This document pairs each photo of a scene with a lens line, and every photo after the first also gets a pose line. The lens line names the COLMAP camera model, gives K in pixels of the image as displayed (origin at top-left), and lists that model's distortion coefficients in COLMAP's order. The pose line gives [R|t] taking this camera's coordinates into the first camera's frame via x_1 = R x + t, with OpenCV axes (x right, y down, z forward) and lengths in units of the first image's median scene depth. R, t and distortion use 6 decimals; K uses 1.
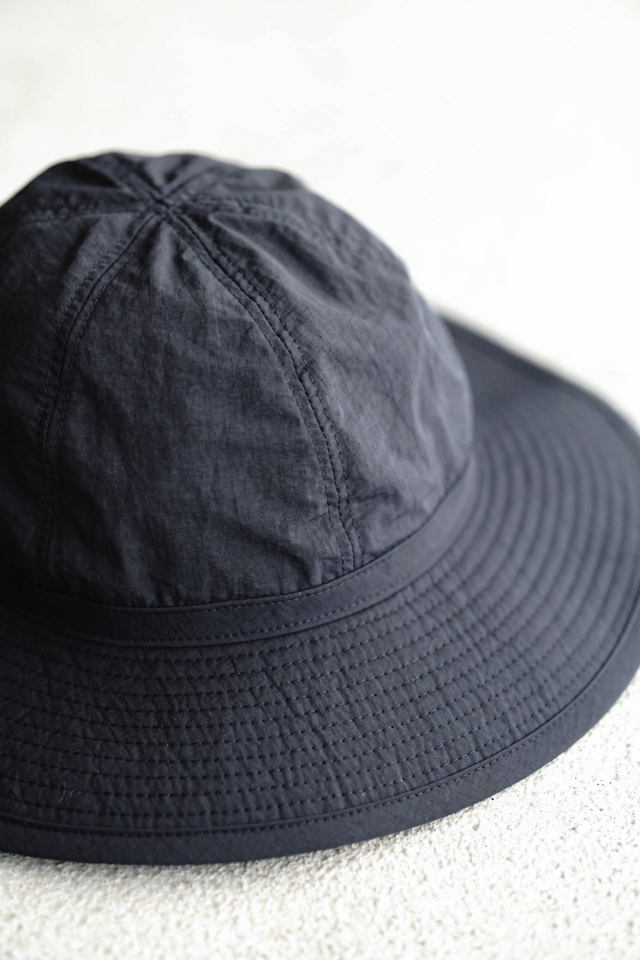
lens RADIAL K [[2259.3, 0, 307.0], [0, 2259.3, 498.6], [0, 0, 1]] dist [1.238794, 0.000000]
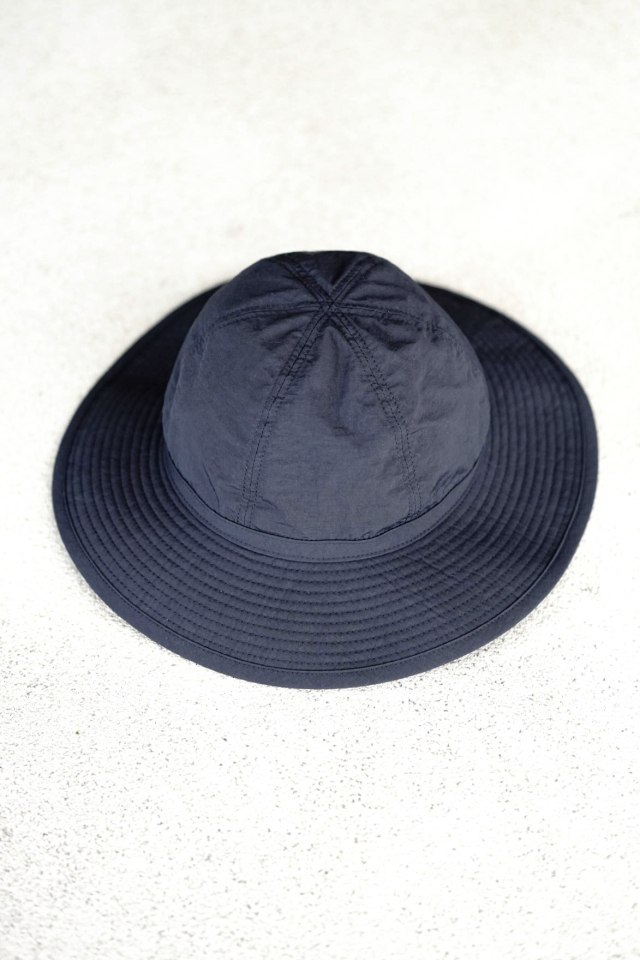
lens RADIAL K [[2259.3, 0, 318.4], [0, 2259.3, 479.6], [0, 0, 1]] dist [1.238794, 0.000000]
pose [[0.481142, 0.686816, -0.544781, 1.003574], [-0.561666, 0.718652, 0.409964, -0.764651], [0.673077, 0.108734, 0.731535, -0.265376]]
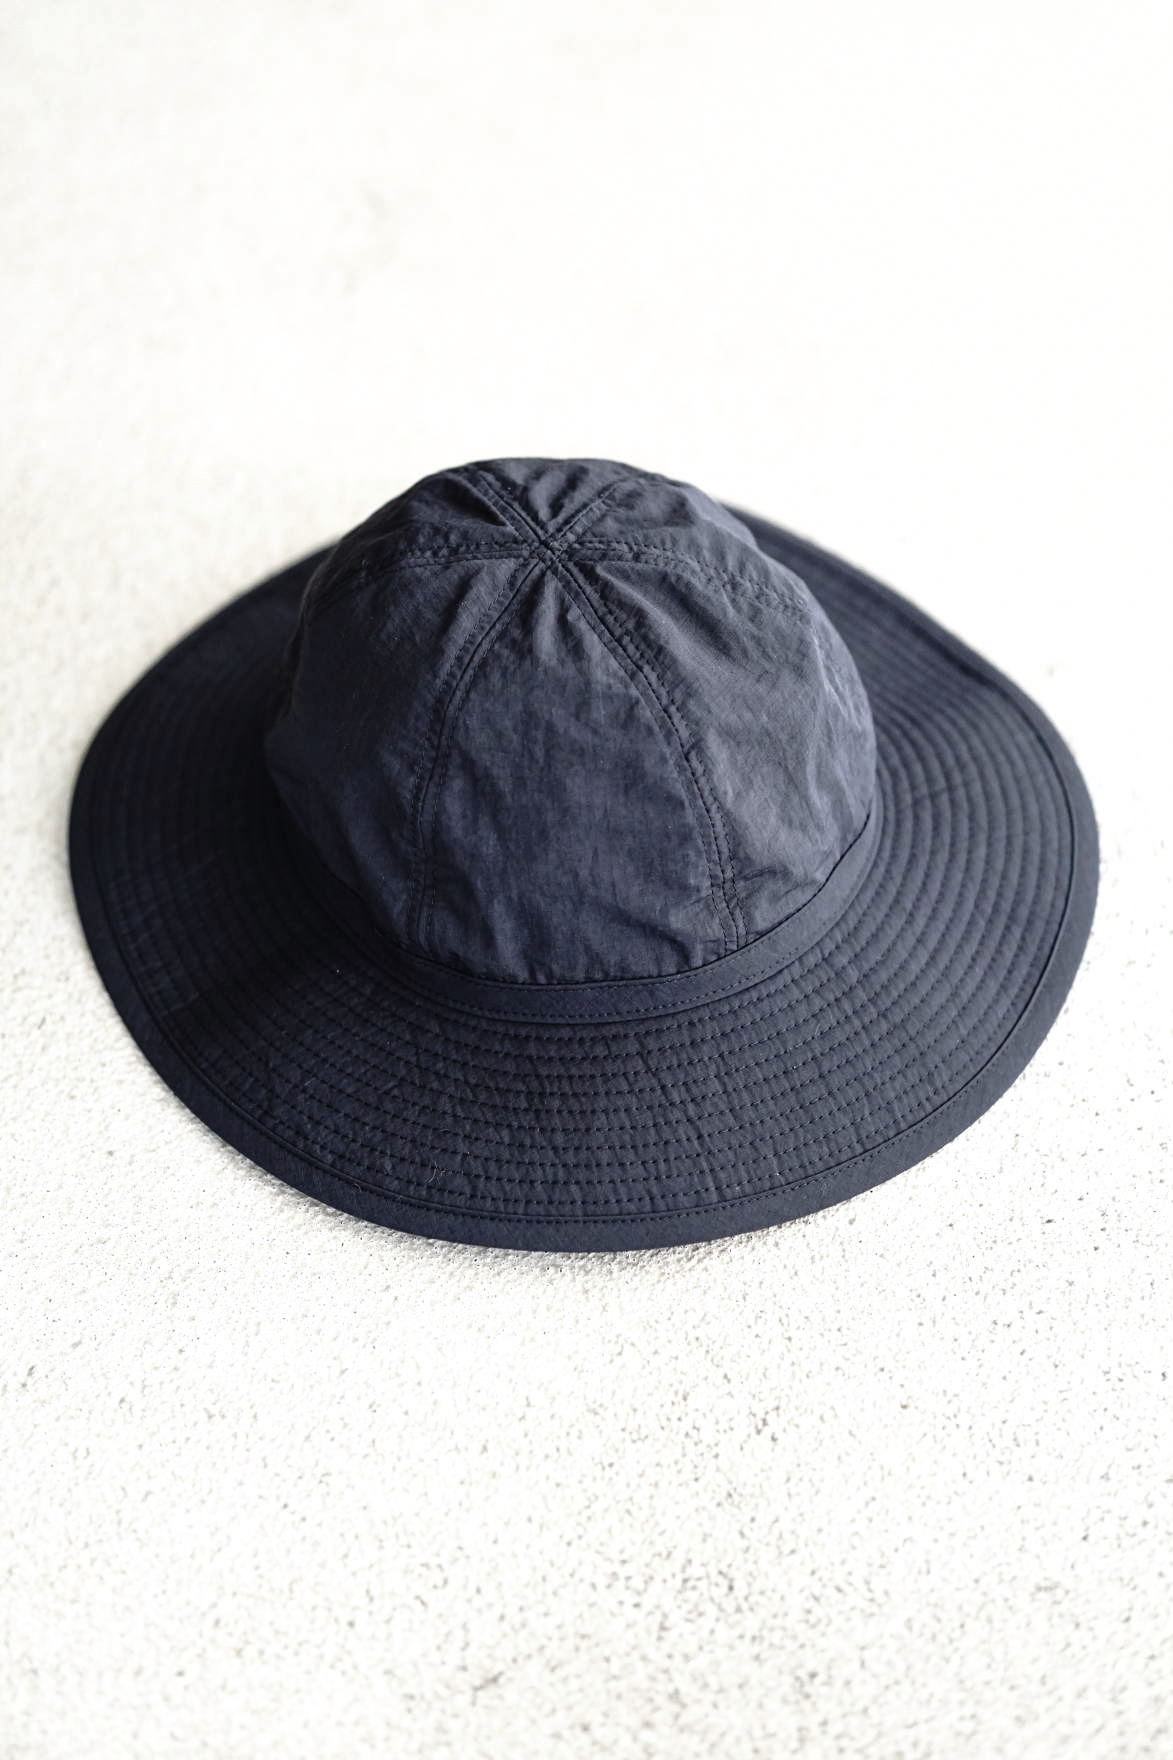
lens RADIAL K [[4142.1, 0, 596.9], [0, 4142.1, 871.8], [0, 0, 1]] dist [1.238794, 0.000000]
pose [[0.999096, 0.034464, -0.024894, 0.004302], [-0.030258, 0.987750, 0.153082, -0.266817], [0.029865, -0.152191, 0.987900, -0.712522]]
